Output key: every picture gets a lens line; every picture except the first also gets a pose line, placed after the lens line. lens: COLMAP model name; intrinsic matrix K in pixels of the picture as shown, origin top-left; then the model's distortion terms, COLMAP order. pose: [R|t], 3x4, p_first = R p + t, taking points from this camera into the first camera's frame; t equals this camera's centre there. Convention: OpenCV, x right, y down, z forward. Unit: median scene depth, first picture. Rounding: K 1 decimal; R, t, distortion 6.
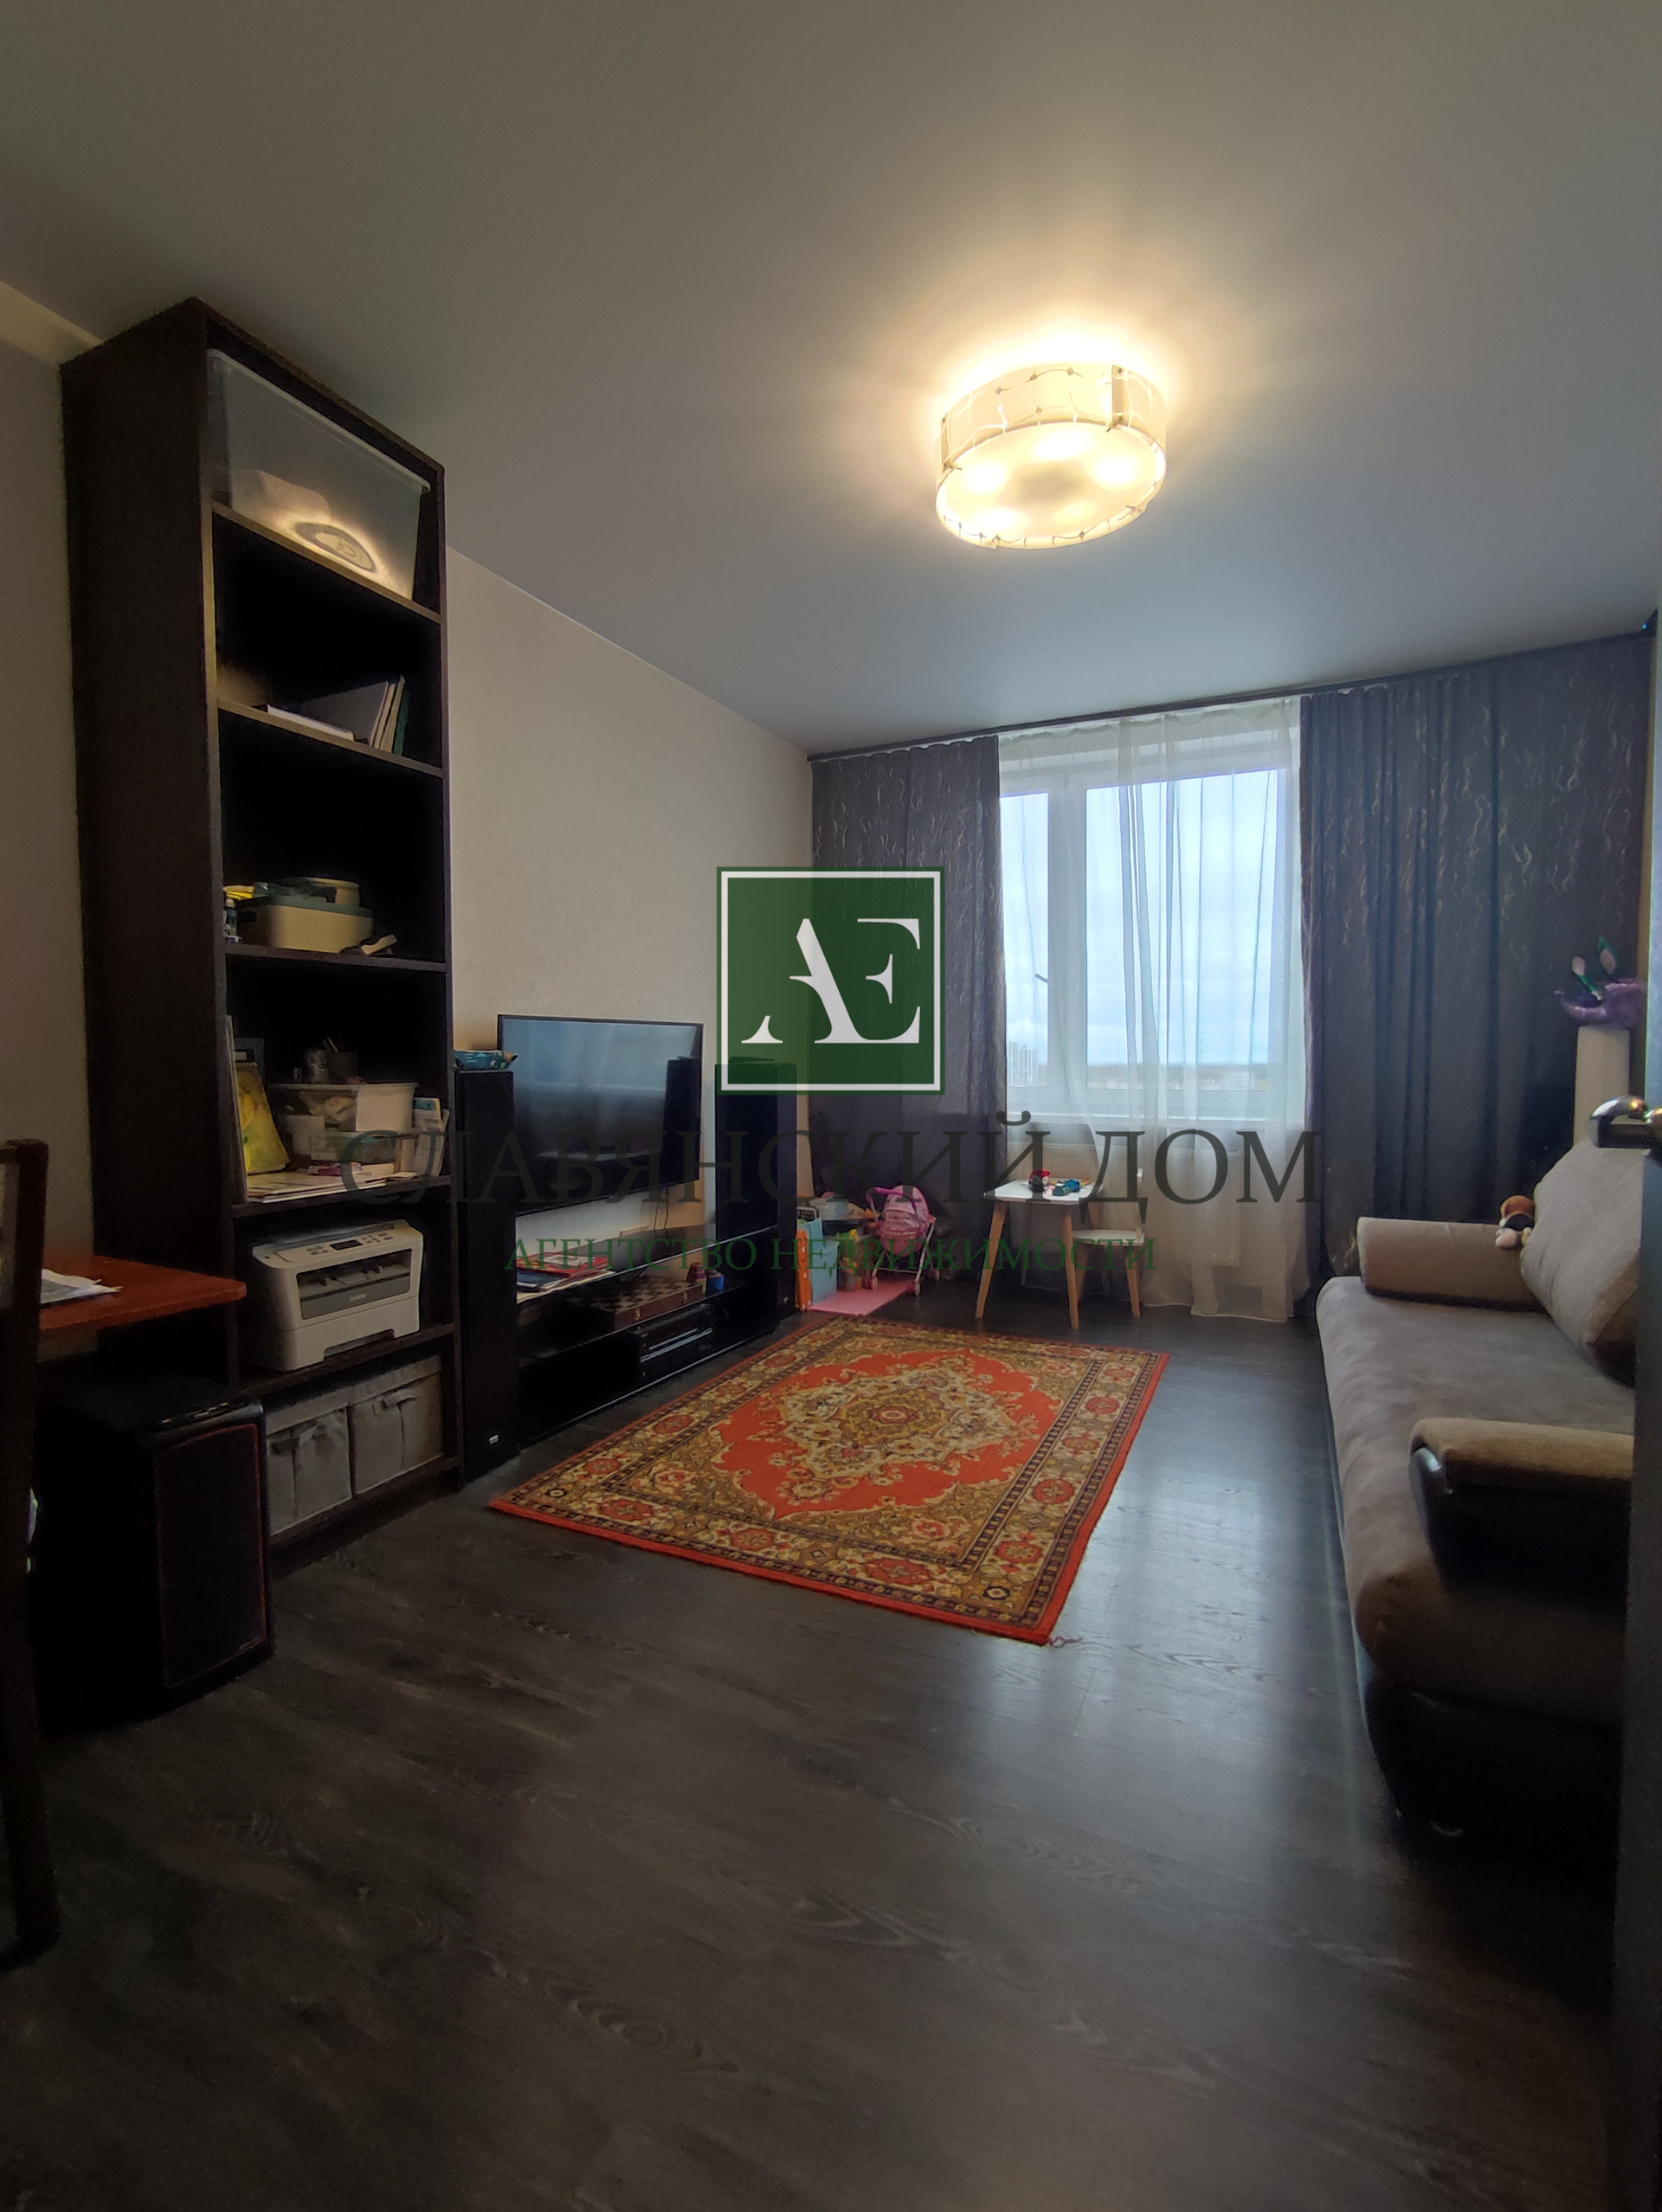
lens RADIAL K [[1023.6, 0, 823.2], [0, 1023.6, 1107.2], [0, 0, 1]] dist [0.012705, 0.007237]
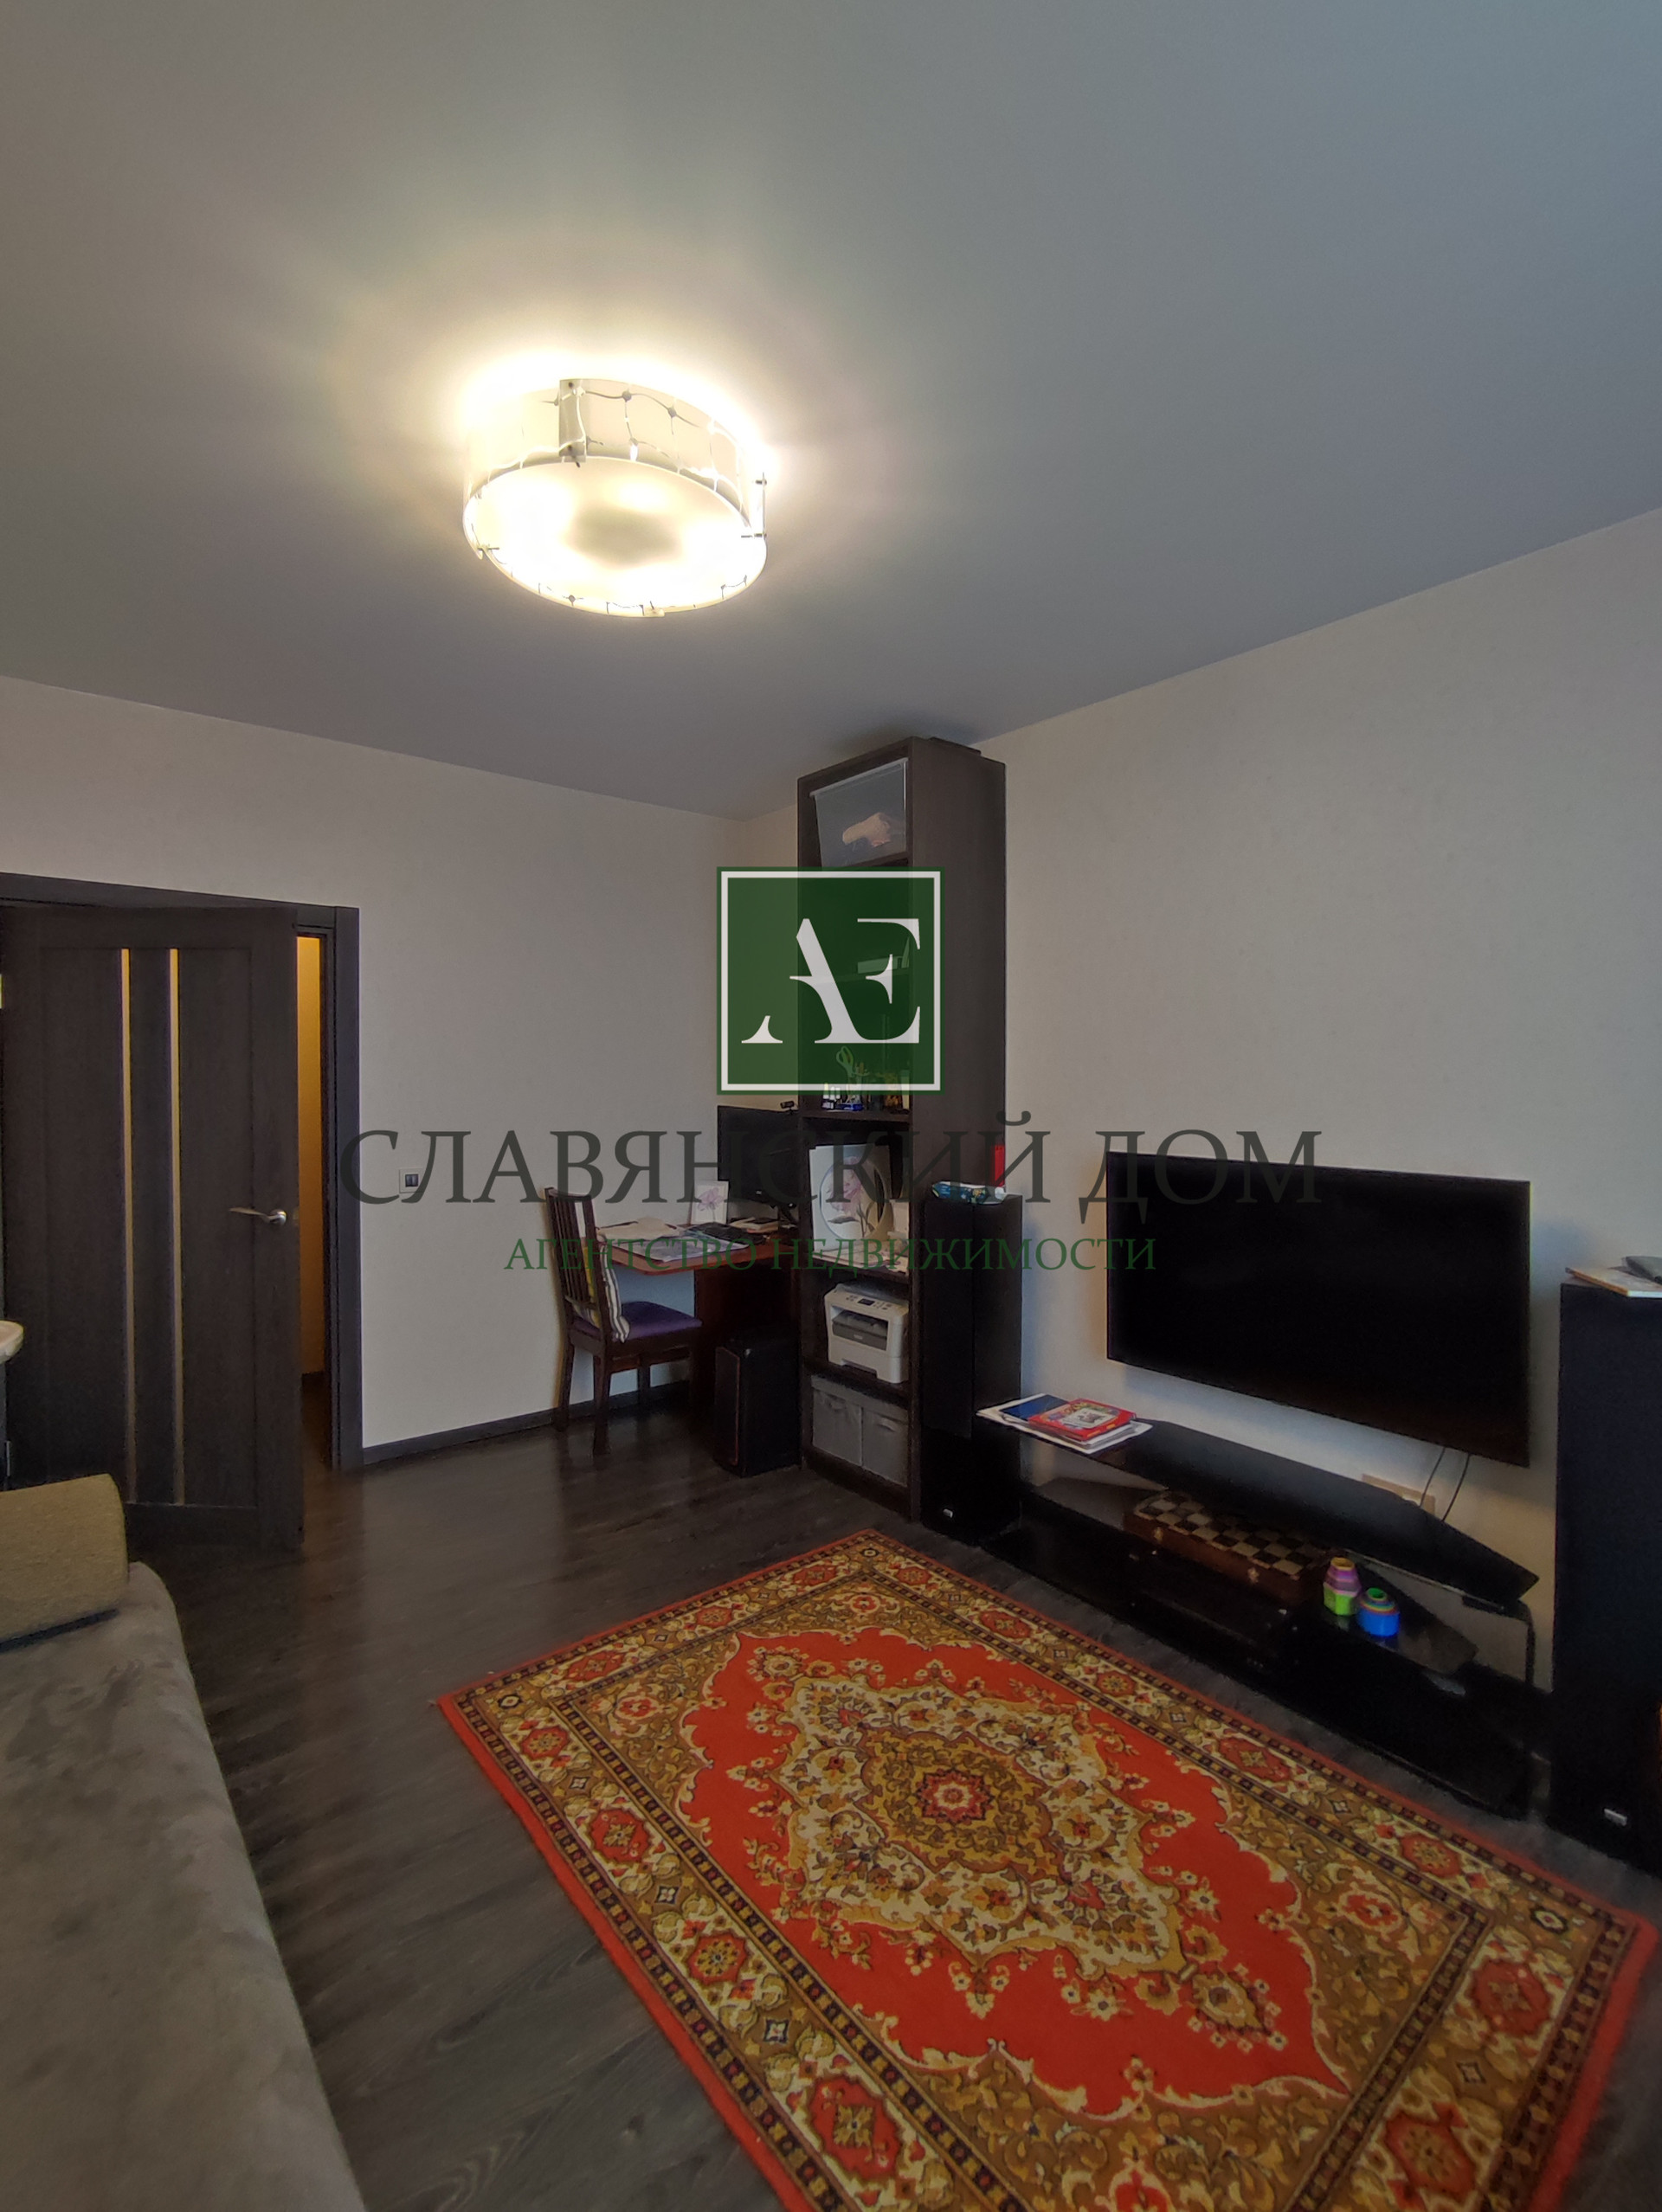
lens RADIAL K [[1023.6, 0, 824.7], [0, 1023.6, 1103.0], [0, 0, 1]] dist [0.012705, 0.007237]
pose [[-0.450946, 0.017787, -0.892374, 0.726208], [-0.031893, 0.998842, 0.036026, -0.170135], [0.891981, 0.044706, -0.449857, 1.282476]]
